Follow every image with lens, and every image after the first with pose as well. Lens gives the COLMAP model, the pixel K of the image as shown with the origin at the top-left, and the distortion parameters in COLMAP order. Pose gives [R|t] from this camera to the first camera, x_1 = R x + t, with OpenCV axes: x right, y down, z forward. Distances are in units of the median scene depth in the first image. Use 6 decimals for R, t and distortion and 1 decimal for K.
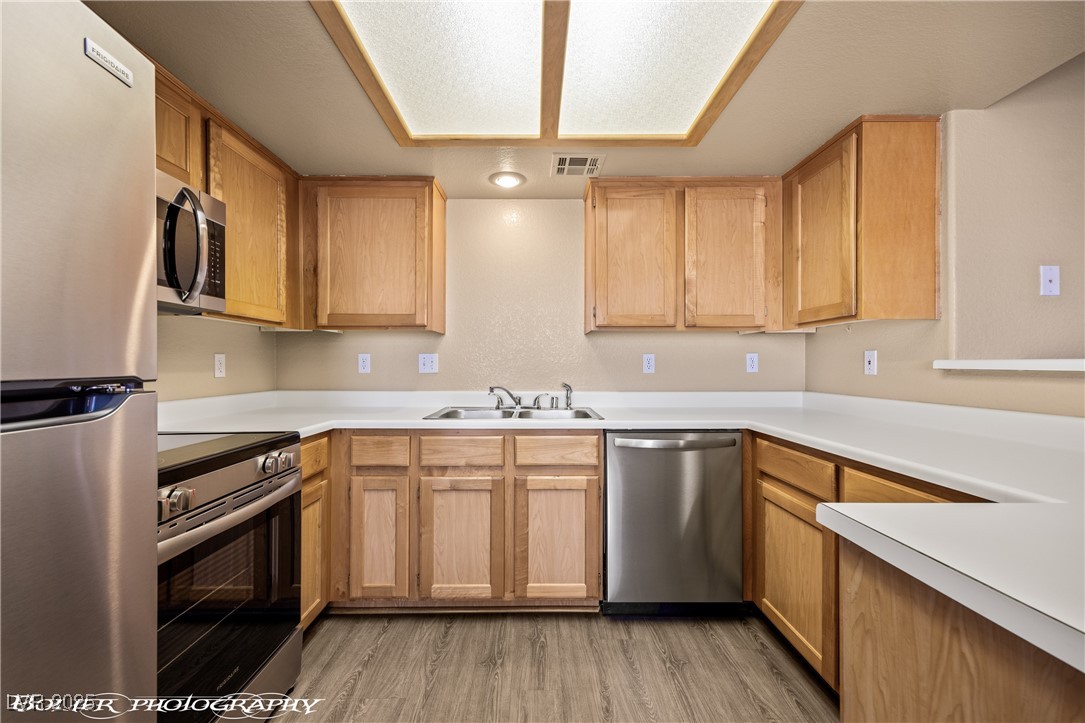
lens RADIAL K [[452.8, 0, 542.2], [0, 452.8, 363.3], [0, 0, 1]] dist [0.008744, -0.002019]
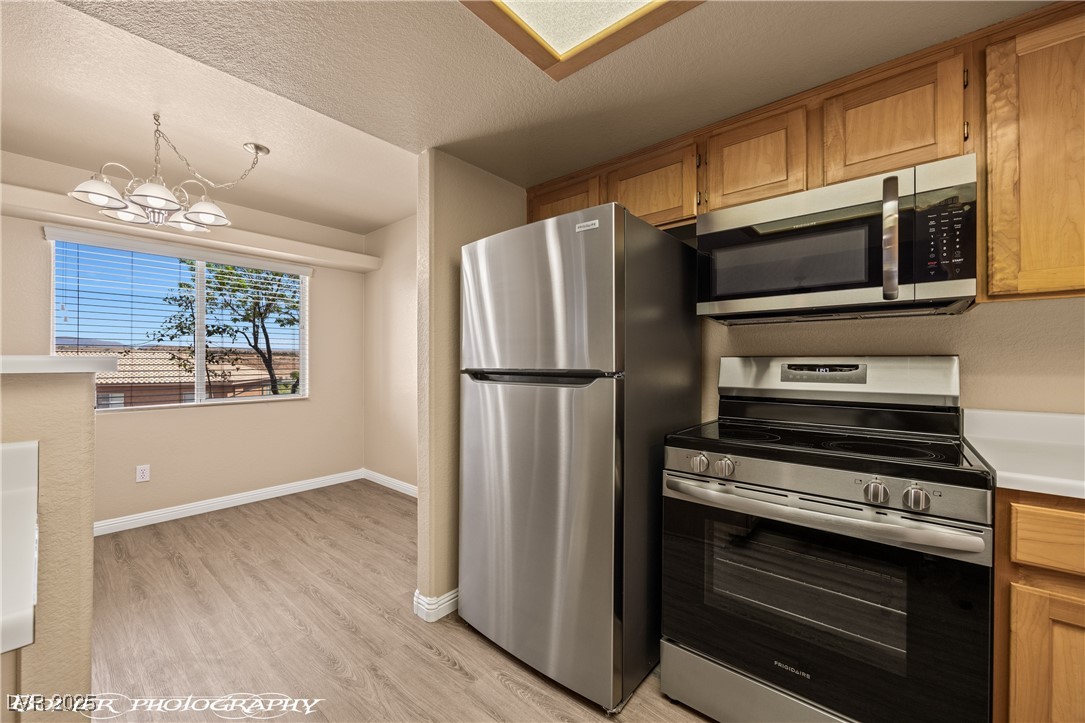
lens RADIAL K [[401.8, 0, 536.7], [0, 401.8, 358.8], [0, 0, 1]] dist [0.002422, -0.000252]
pose [[-0.642424, -0.002276, -0.766346, 0.234608], [0.003273, 0.999978, -0.005713, -0.004461], [0.766342, -0.006178, -0.642403, 0.701137]]
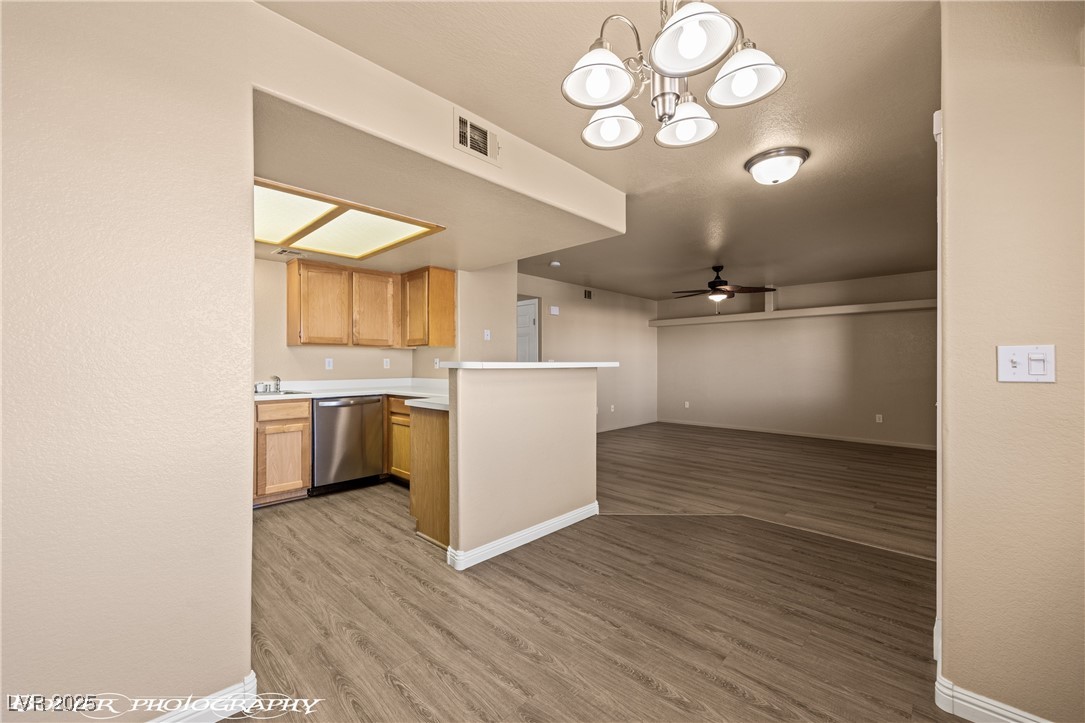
lens RADIAL K [[425.0, 0, 552.5], [0, 425.0, 363.7], [0, 0, 1]] dist [-0.012351, -0.000351]
pose [[0.689478, -0.000482, 0.724307, -0.458072], [-0.000167, 1.000000, 0.000824, -0.001617], [-0.724307, -0.000689, 0.689477, -0.963881]]
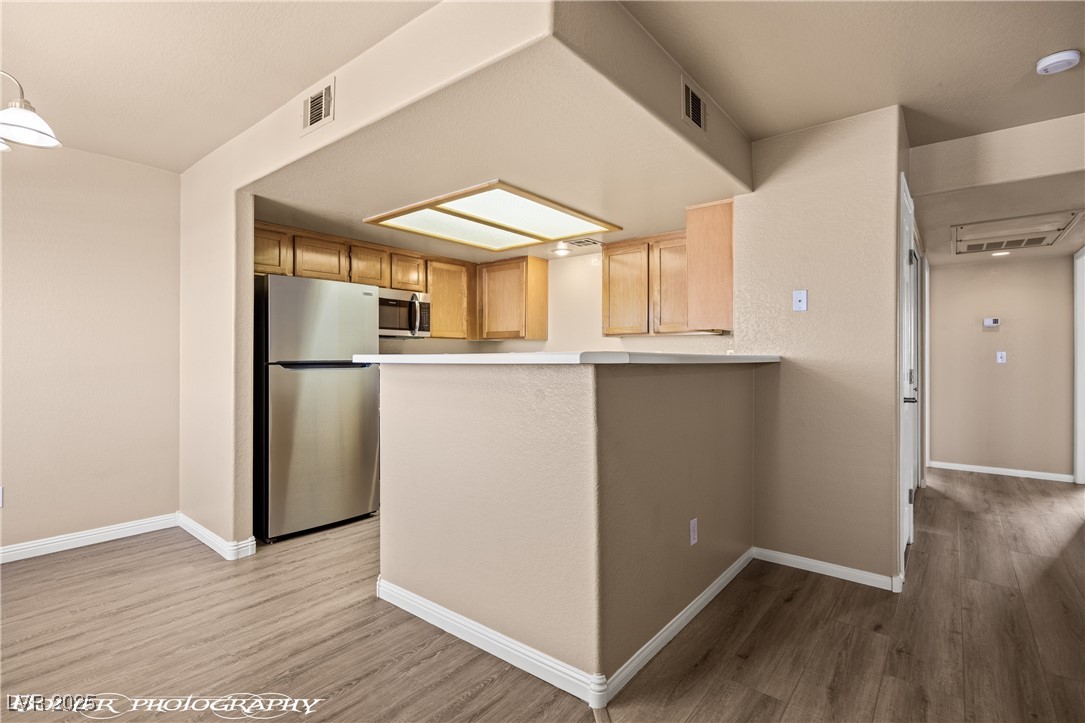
lens RADIAL K [[515.7, 0, 535.0], [0, 515.7, 357.3], [0, 0, 1]] dist [-0.008658, 0.003092]
pose [[0.773958, 0.000646, -0.633237, 1.273722], [0.000336, 0.999999, 0.001432, -0.002197], [0.633237, -0.001321, 0.773956, -0.689501]]
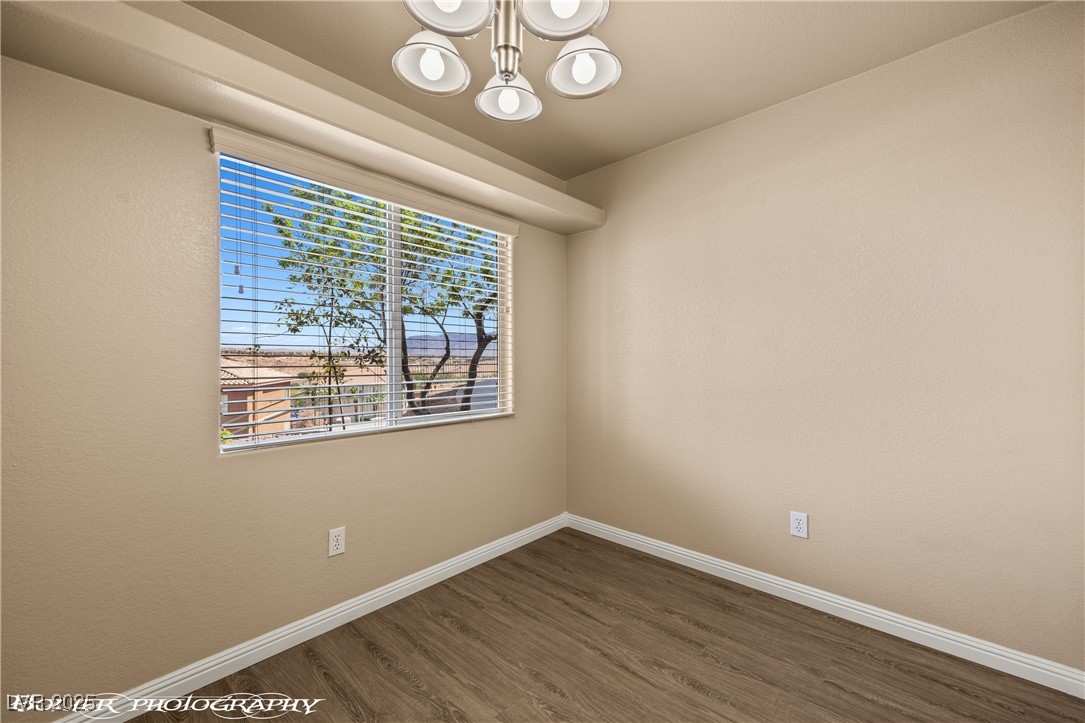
lens RADIAL K [[432.3, 0, 541.2], [0, 432.3, 358.0], [0, 0, 1]] dist [0.004635, 0.000325]
pose [[-0.675795, -0.000919, -0.737089, 0.427188], [0.003725, 0.999982, -0.004662, -0.007692], [0.737081, -0.005897, -0.675779, -0.271481]]
